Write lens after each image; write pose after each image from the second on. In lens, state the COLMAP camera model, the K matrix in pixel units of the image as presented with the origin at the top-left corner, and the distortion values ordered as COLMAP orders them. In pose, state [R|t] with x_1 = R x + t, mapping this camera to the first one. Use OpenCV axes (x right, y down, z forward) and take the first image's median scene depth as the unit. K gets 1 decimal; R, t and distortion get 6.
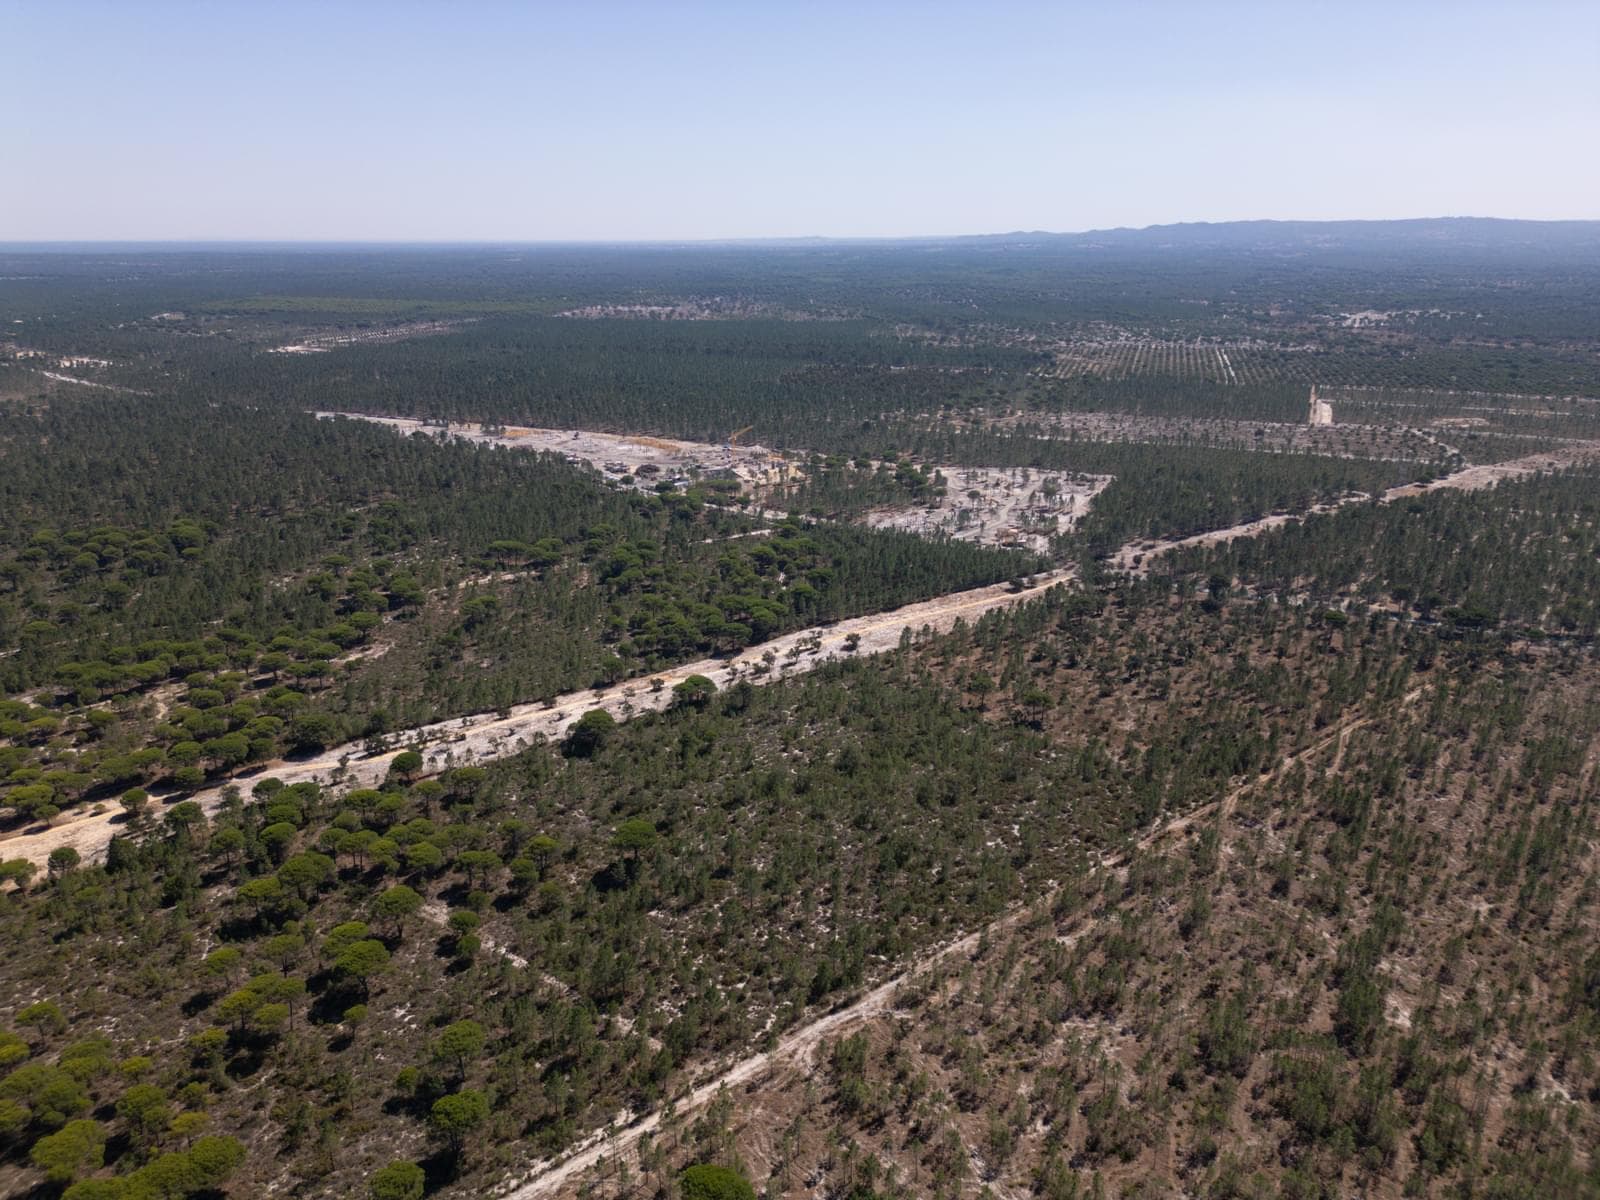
lens RADIAL K [[1120.4, 0, 801.5], [0, 1120.4, 599.7], [0, 0, 1]] dist [0.069165, -0.071175]
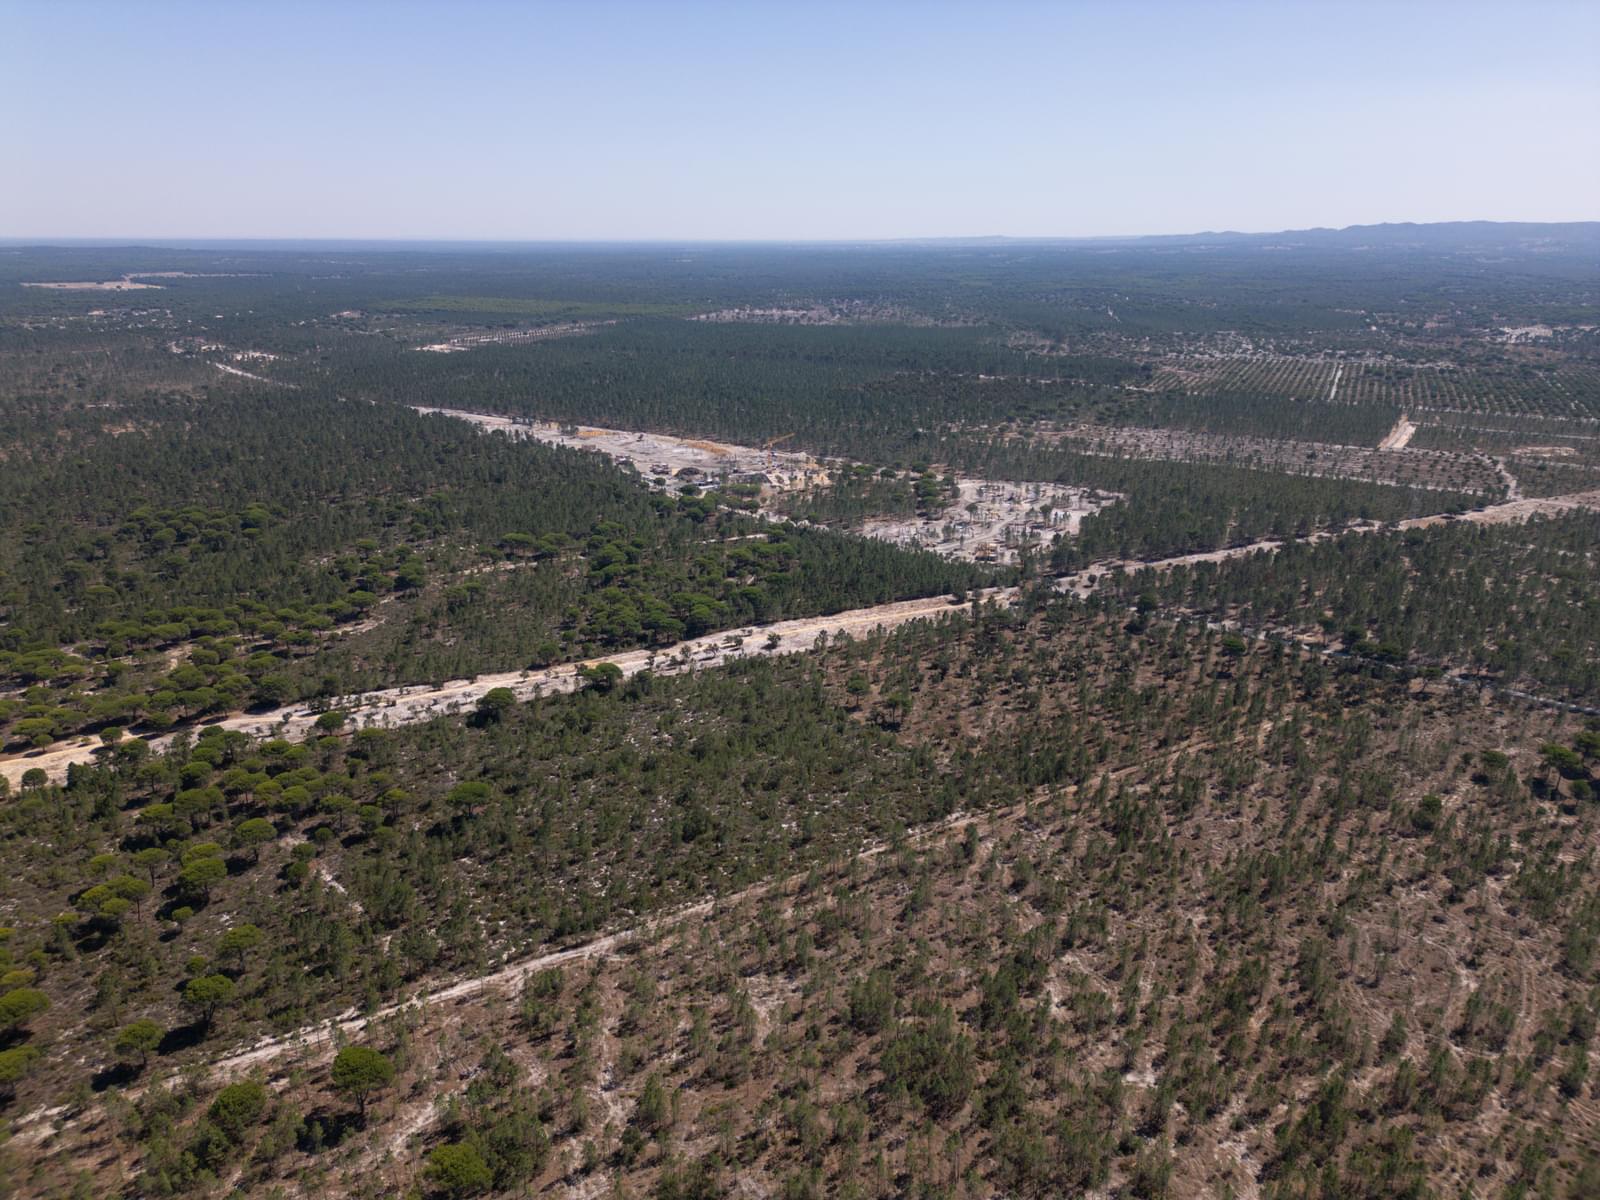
lens RADIAL K [[1120.4, 0, 801.5], [0, 1120.4, 599.7], [0, 0, 1]] dist [0.069165, -0.071175]
pose [[0.987838, 0.051615, -0.146673, 0.169079], [-0.051480, 0.998663, 0.004717, -0.006850], [0.146720, 0.002891, 0.989174, -0.049710]]
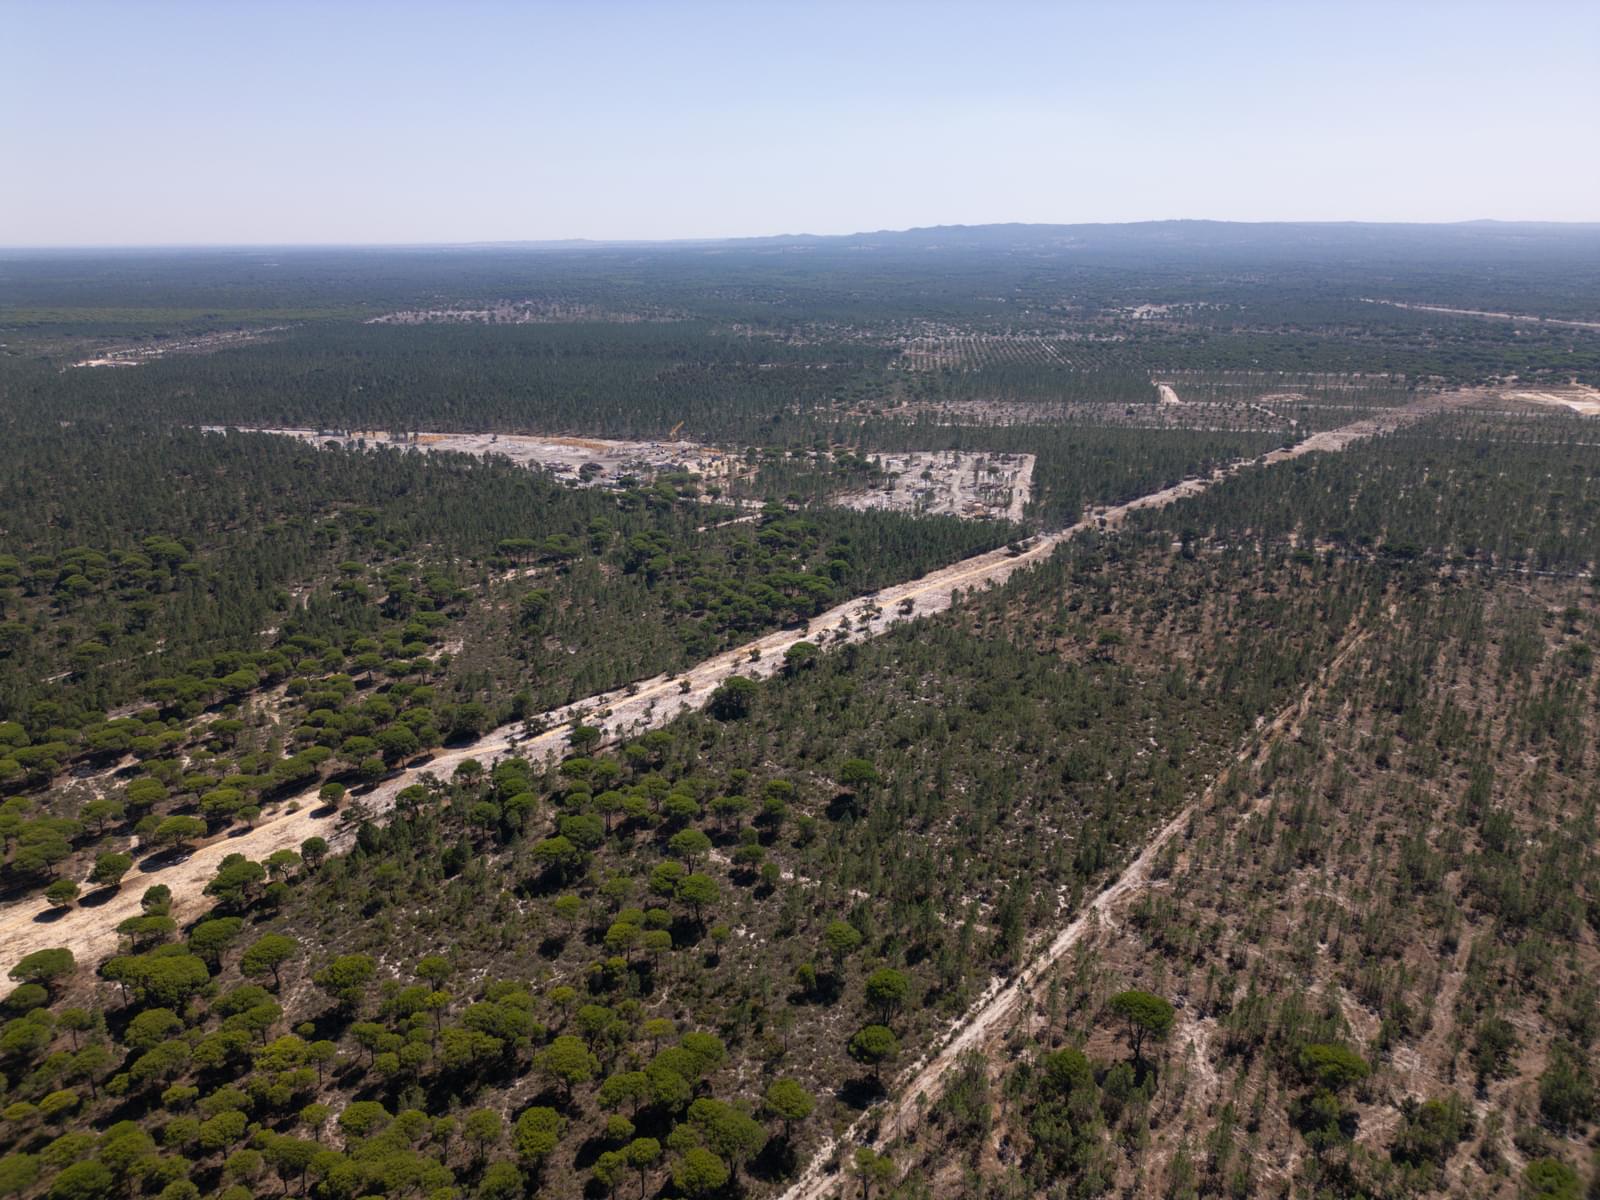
lens RADIAL K [[1120.4, 0, 801.5], [0, 1120.4, 599.7], [0, 0, 1]] dist [0.069165, -0.071175]
pose [[0.979463, -0.067103, 0.190133, -0.194361], [0.067495, 0.997710, 0.004418, 0.014555], [-0.189994, 0.008506, 0.981748, -0.041628]]
